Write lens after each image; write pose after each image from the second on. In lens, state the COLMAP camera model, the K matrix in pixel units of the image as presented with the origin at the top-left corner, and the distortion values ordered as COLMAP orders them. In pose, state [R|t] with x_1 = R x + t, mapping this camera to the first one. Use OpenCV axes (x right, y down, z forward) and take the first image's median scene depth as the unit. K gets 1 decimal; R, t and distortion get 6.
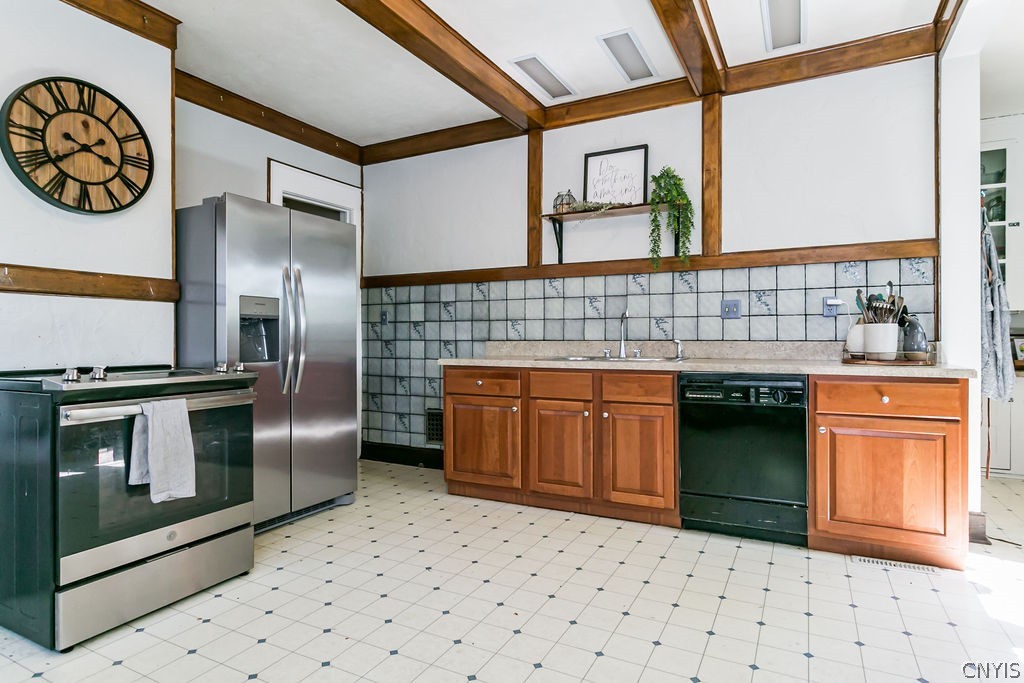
lens RADIAL K [[563.6, 0, 511.4], [0, 563.6, 337.7], [0, 0, 1]] dist [0.004126, 0.002487]
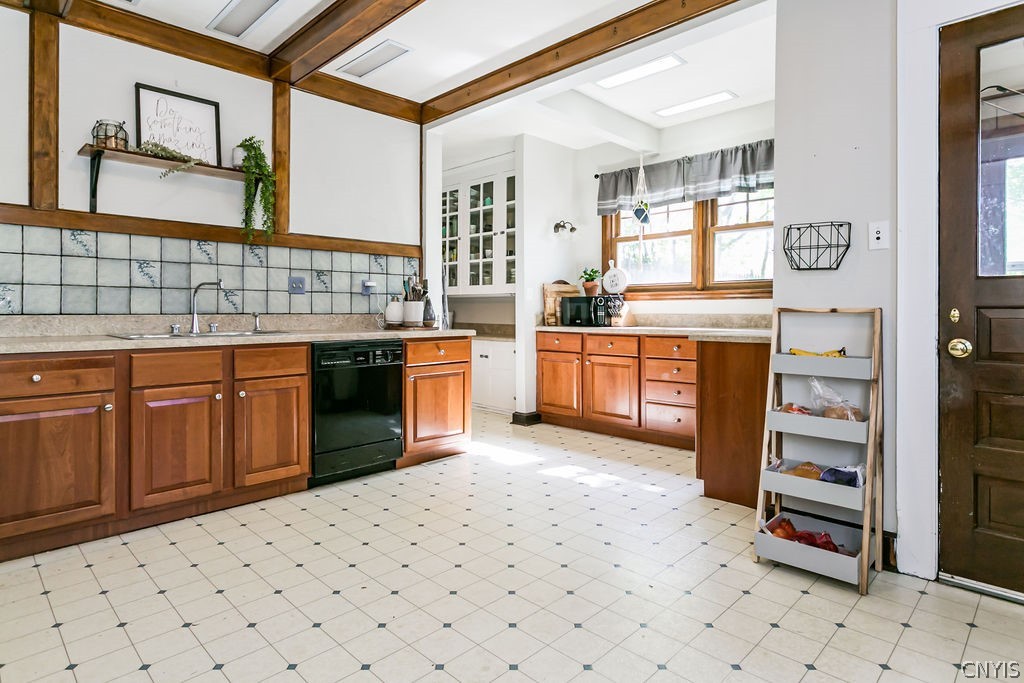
lens RADIAL K [[563.6, 0, 510.4], [0, 563.6, 310.4], [0, 0, 1]] dist [0.004126, 0.002487]
pose [[0.296775, 0.003454, 0.954941, -0.544940], [-0.002165, 0.999993, -0.002944, 0.000922], [-0.954945, -0.001194, 0.296781, 0.282447]]
